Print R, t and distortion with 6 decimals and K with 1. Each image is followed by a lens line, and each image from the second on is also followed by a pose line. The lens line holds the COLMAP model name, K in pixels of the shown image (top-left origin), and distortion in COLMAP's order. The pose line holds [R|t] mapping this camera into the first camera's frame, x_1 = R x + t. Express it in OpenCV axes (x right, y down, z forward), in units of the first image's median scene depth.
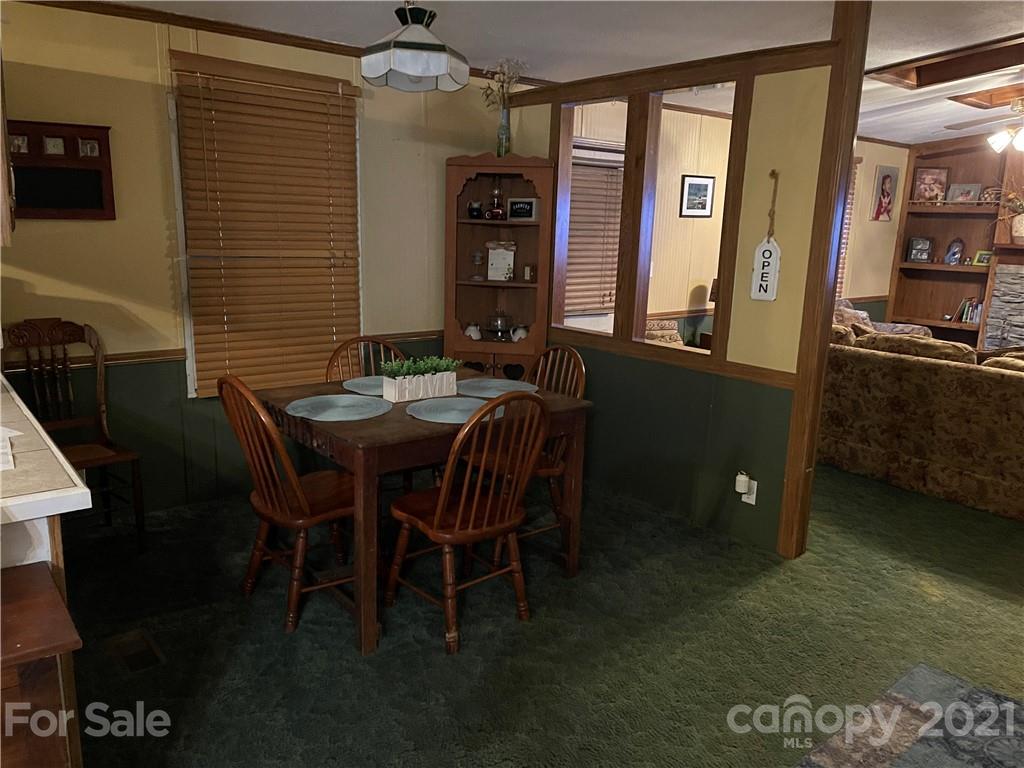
lens RADIAL K [[777.1, 0, 503.4], [0, 777.1, 387.8], [0, 0, 1]] dist [0.065706, -0.084618]
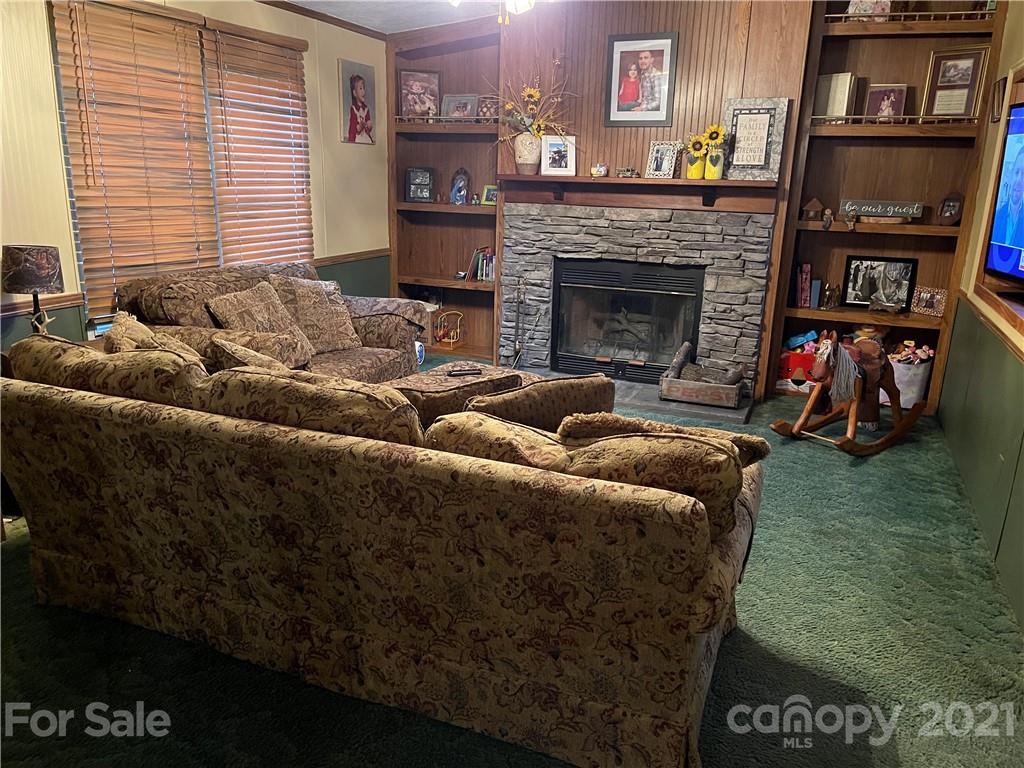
lens RADIAL K [[777.1, 0, 516.2], [0, 777.1, 385.9], [0, 0, 1]] dist [0.065706, -0.084618]
pose [[0.868160, -0.140985, 0.475838, 0.402492], [0.106302, 0.989374, 0.099194, -0.088534], [-0.484767, -0.035534, 0.873921, 0.527271]]
